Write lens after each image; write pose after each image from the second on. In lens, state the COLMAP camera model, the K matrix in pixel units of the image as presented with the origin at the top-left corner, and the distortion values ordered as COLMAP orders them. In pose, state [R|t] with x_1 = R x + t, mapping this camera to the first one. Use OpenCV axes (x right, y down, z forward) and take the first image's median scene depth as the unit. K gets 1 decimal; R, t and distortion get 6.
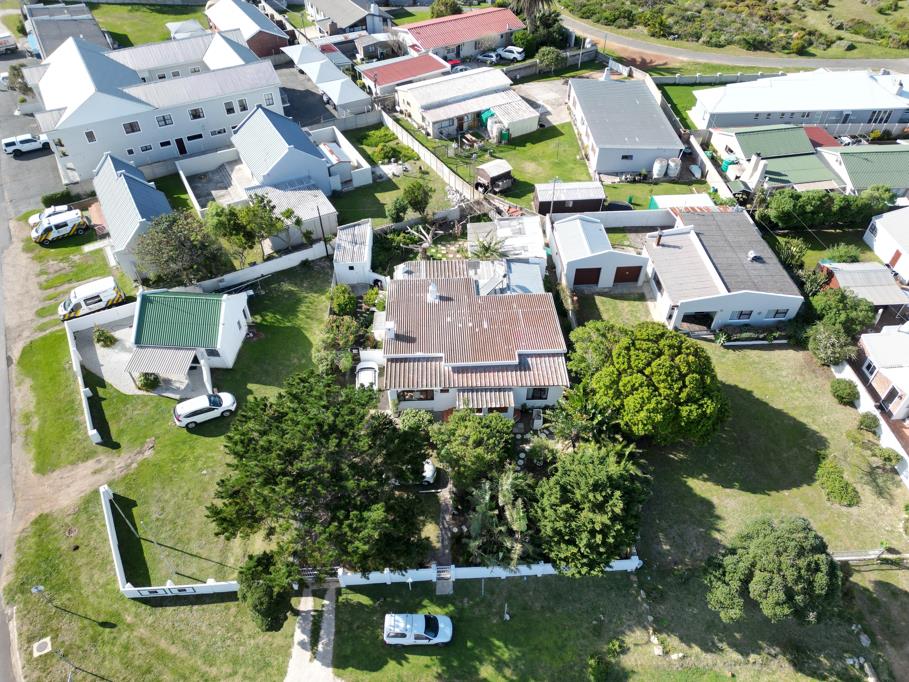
lens RADIAL K [[630.9, 0, 458.2], [0, 630.9, 342.2], [0, 0, 1]] dist [0.088780, -0.086456]
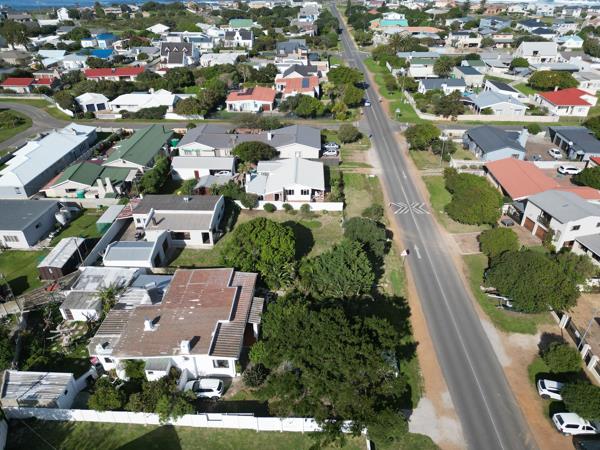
lens RADIAL K [[416.4, 0, 302.5], [0, 416.4, 225.8], [0, 0, 1]] dist [0.088780, -0.086456]
pose [[0.082151, -0.528688, 0.844832, -0.761961], [0.699753, 0.634204, 0.328835, -0.324374], [-0.709646, 0.564159, 0.422051, 0.368148]]
